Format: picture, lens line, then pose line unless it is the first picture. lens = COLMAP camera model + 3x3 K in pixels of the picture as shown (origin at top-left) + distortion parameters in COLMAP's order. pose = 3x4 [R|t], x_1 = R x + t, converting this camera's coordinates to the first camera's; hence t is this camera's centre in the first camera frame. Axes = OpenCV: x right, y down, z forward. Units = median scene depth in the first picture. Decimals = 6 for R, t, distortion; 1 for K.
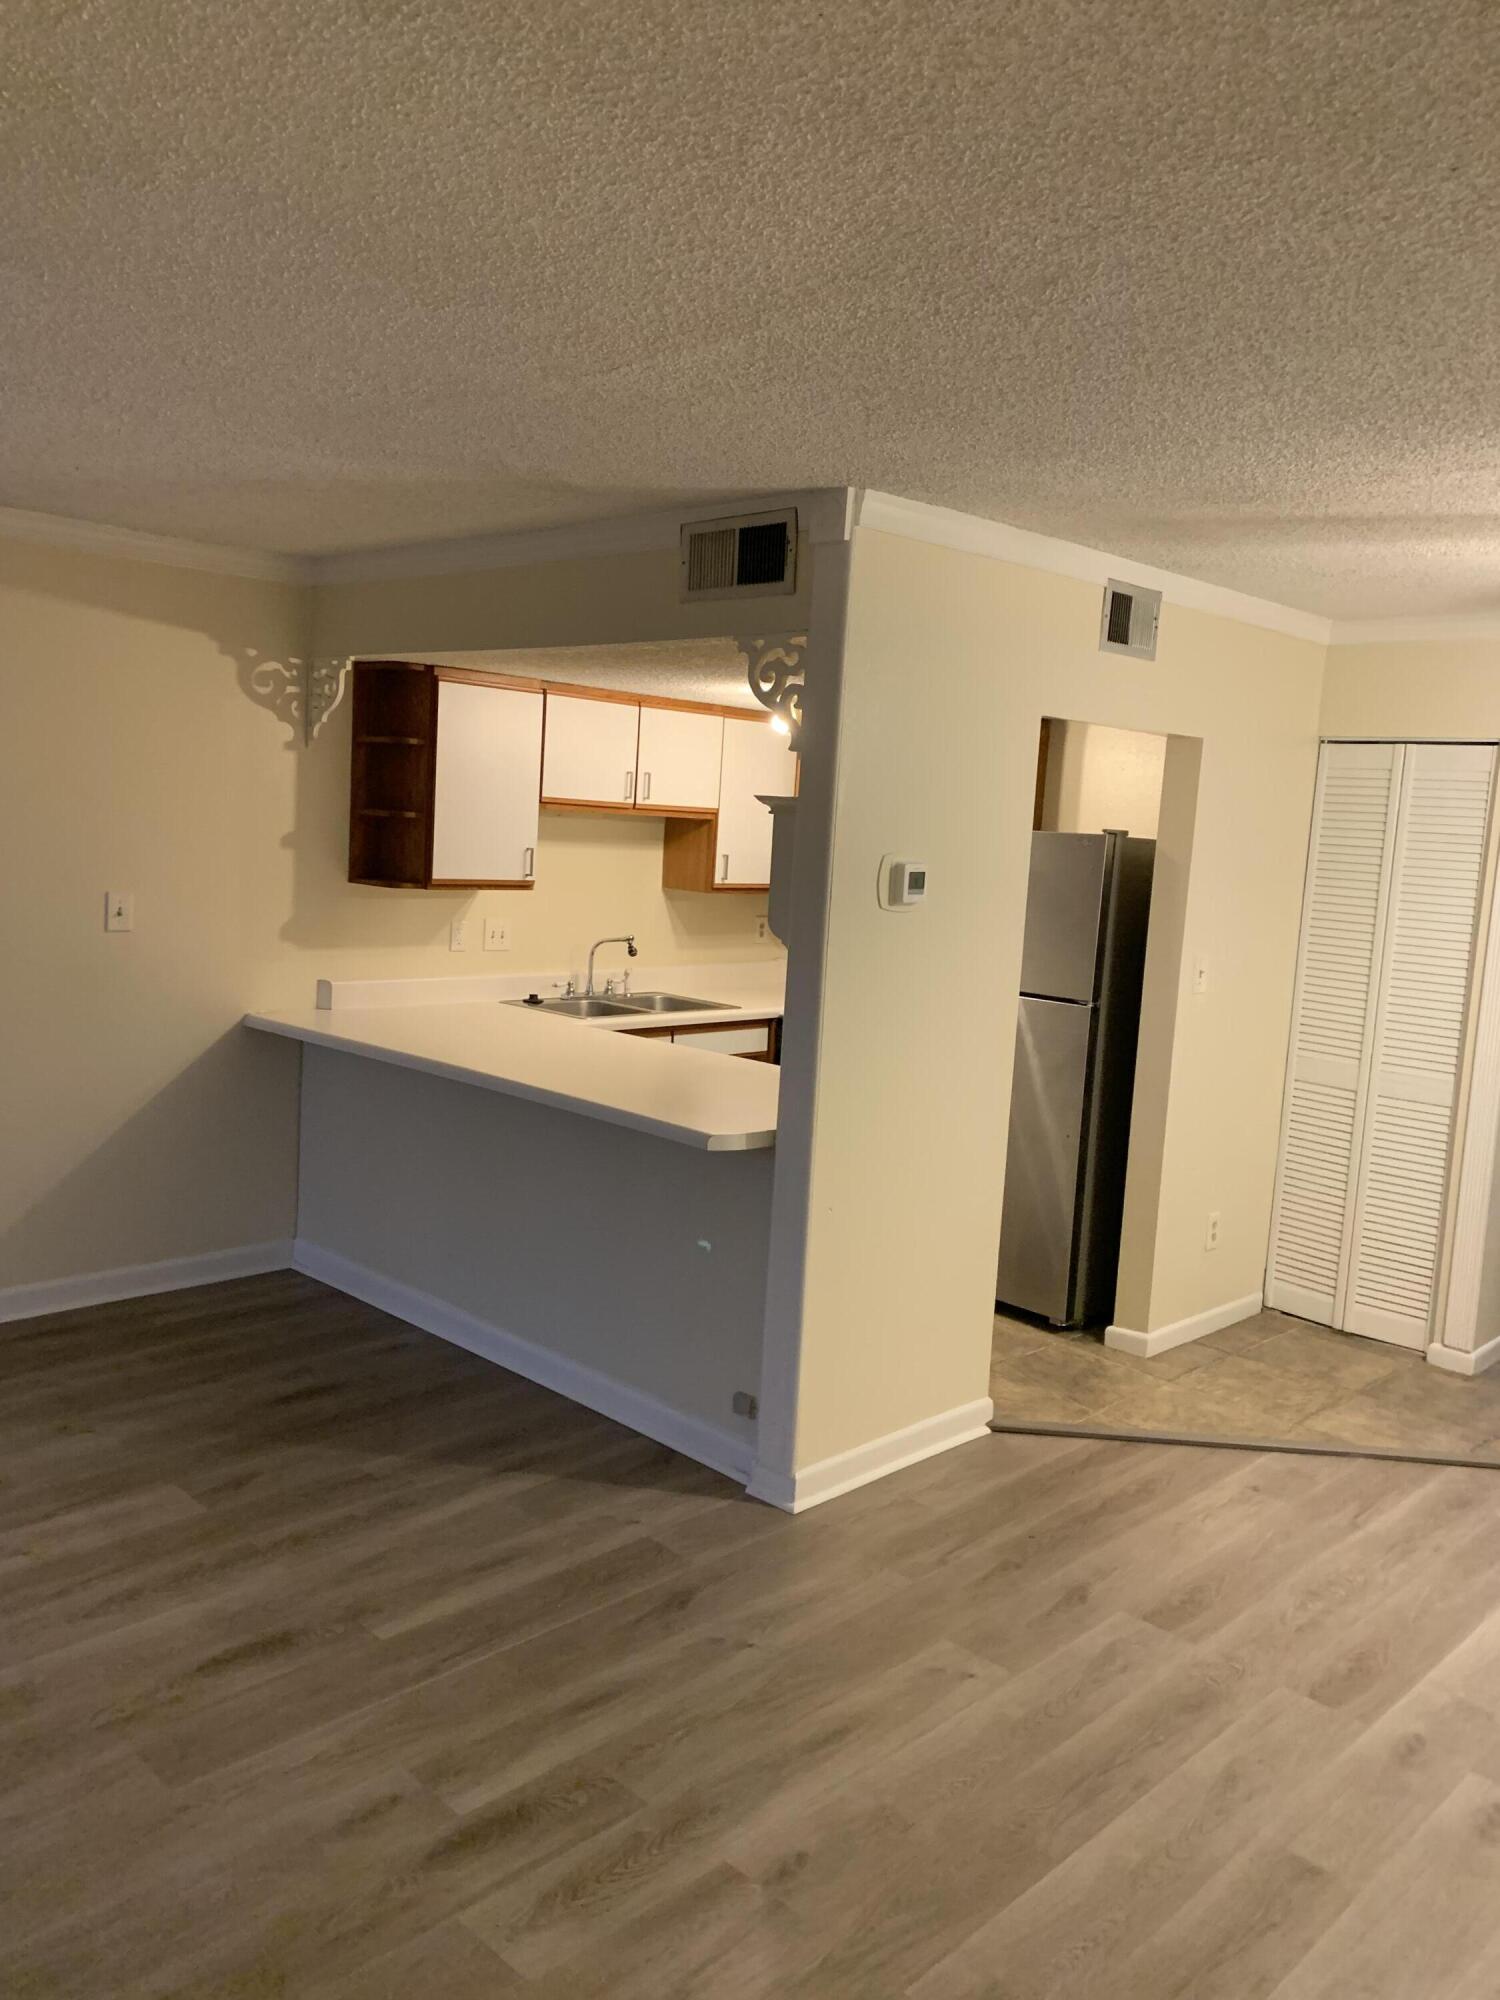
lens RADIAL K [[1520.5, 0, 741.4], [0, 1520.5, 991.6], [0, 0, 1]] dist [0.035469, -0.039885]
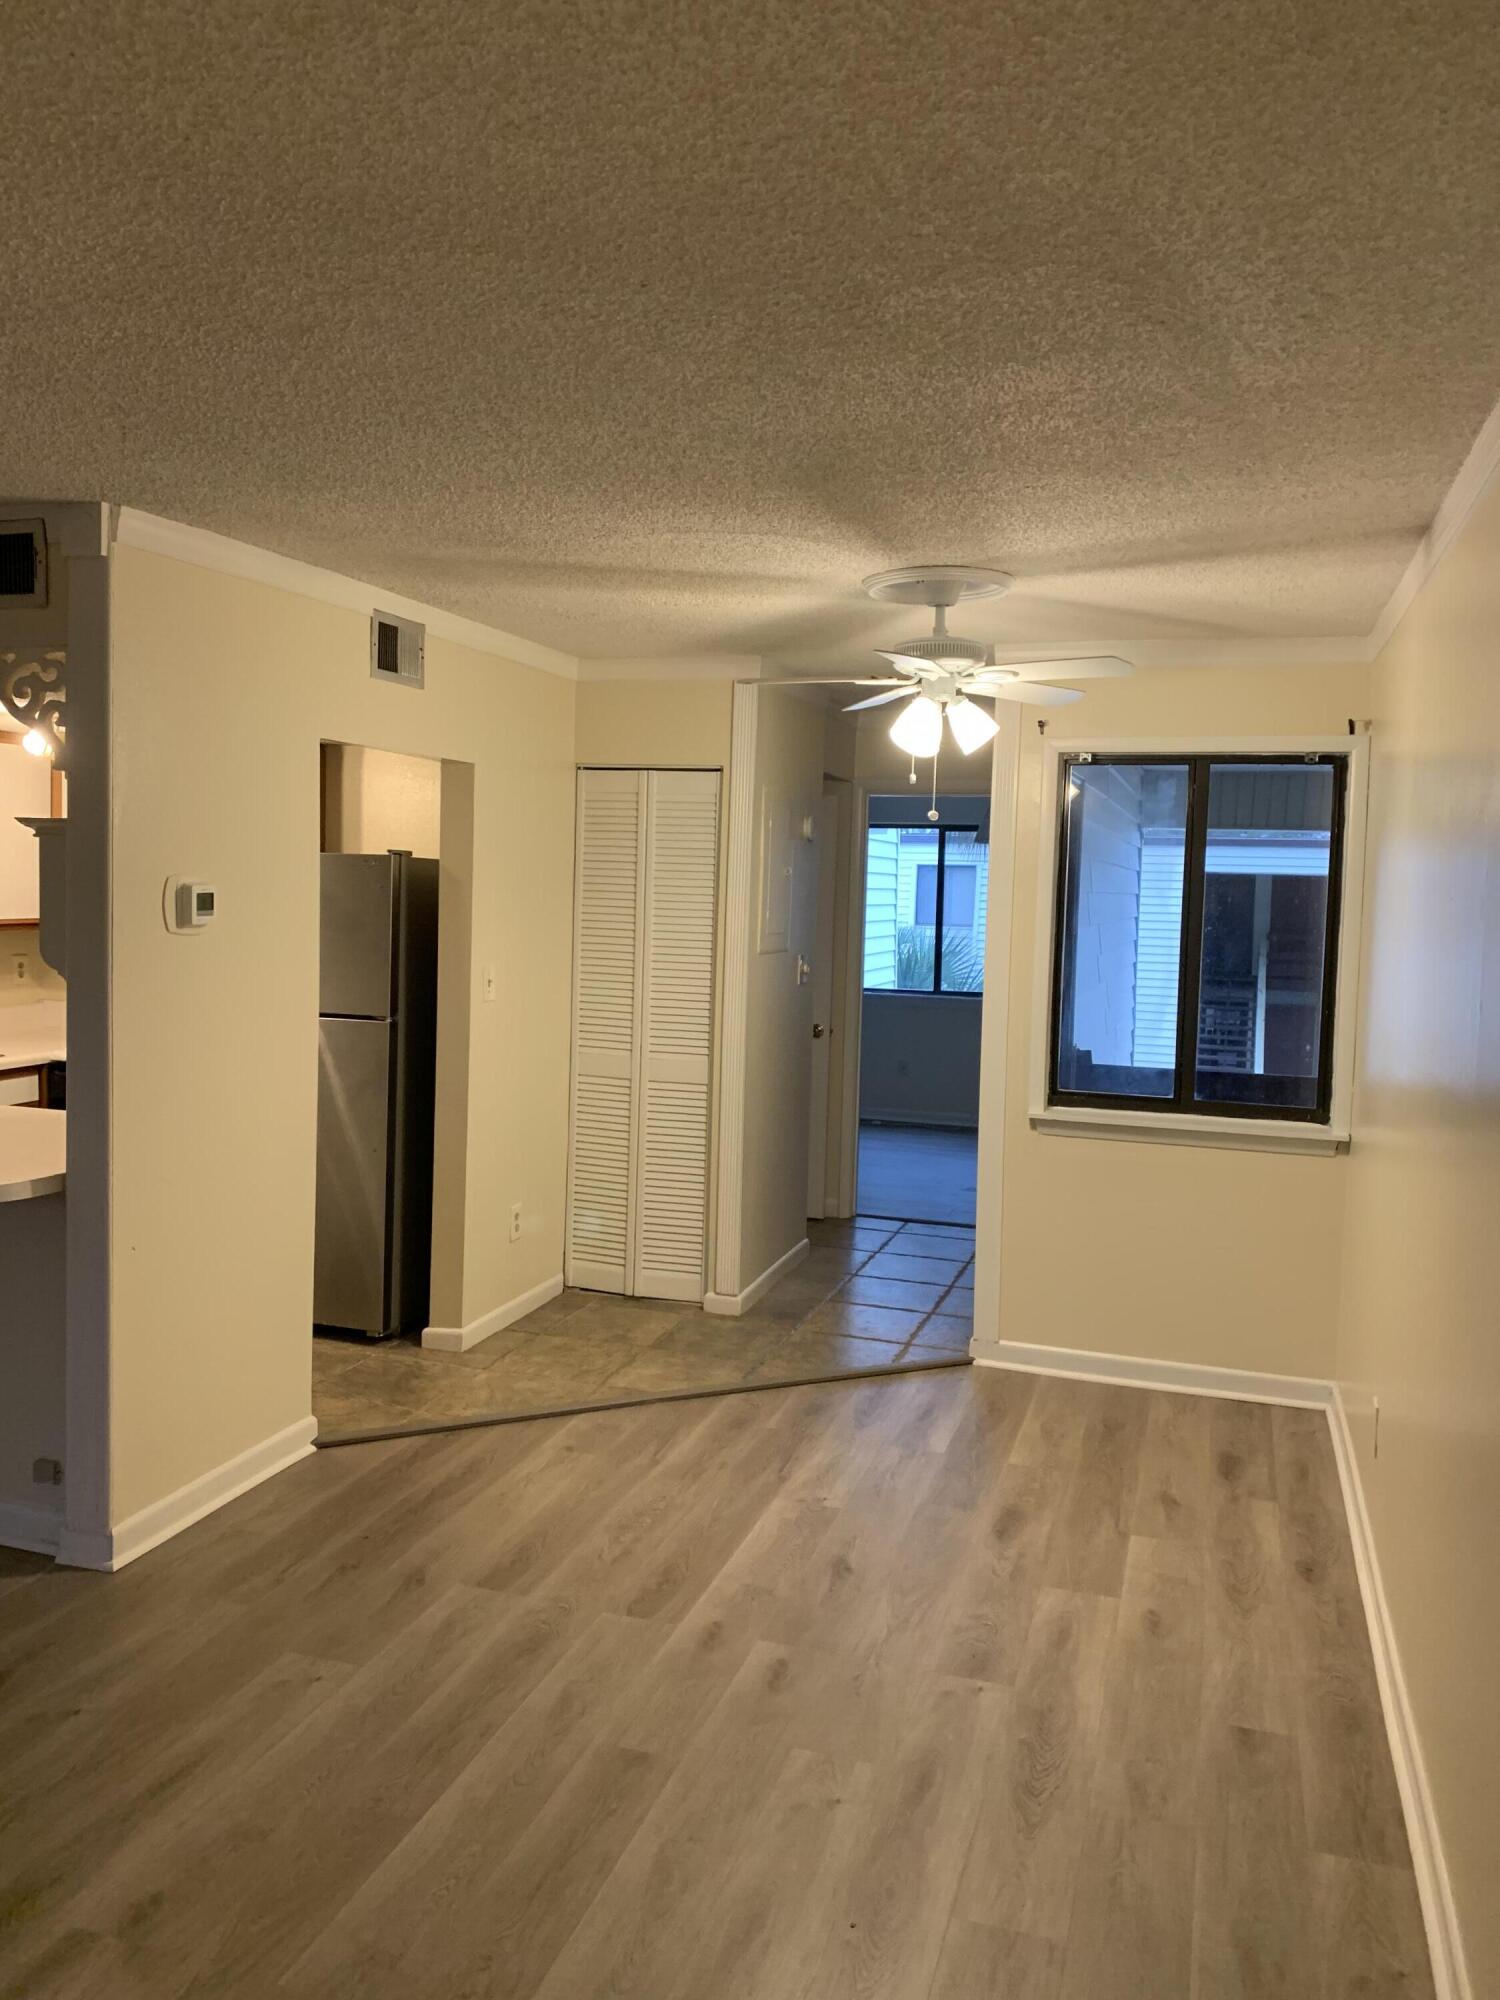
lens RADIAL K [[1520.5, 0, 741.4], [0, 1520.5, 991.6], [0, 0, 1]] dist [0.035469, -0.039885]
pose [[0.894176, -0.063747, 0.443155, -0.018349], [0.072554, 0.997360, -0.002928, 0.014912], [-0.441798, 0.034771, 0.896440, -0.048436]]
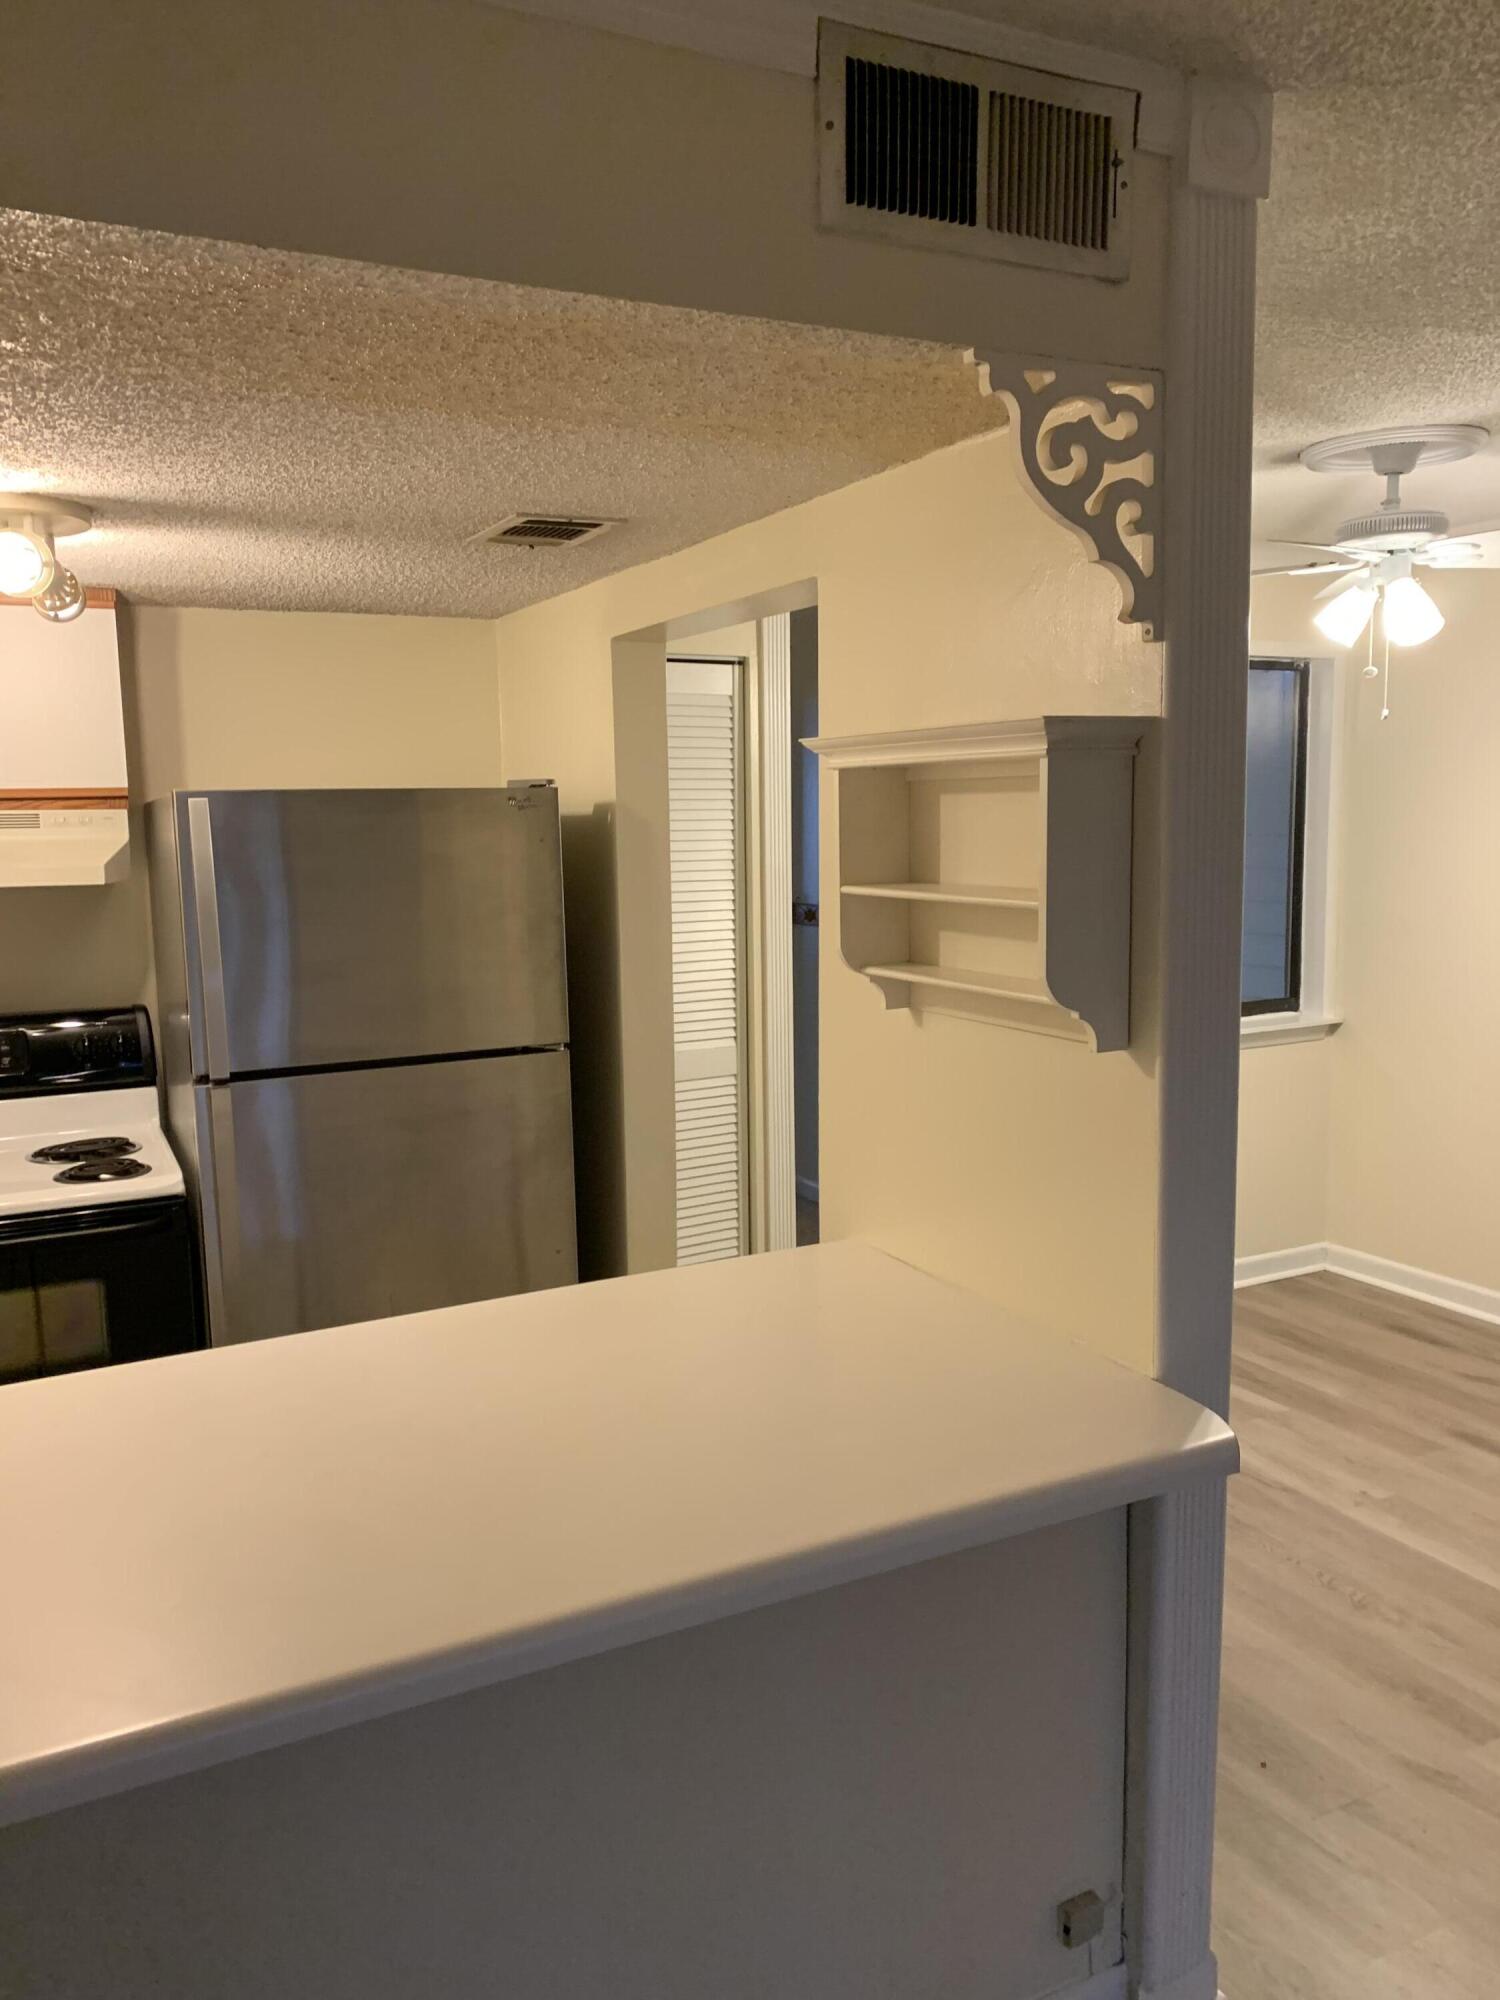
lens RADIAL K [[1513.3, 0, 749.1], [0, 1513.3, 1031.5], [0, 0, 1]] dist [0.028551, -0.059954]
pose [[0.318698, -0.200079, 0.926499, -0.531180], [0.141876, 0.976525, 0.162079, -0.141384], [-0.937178, 0.079793, 0.339603, 1.065220]]
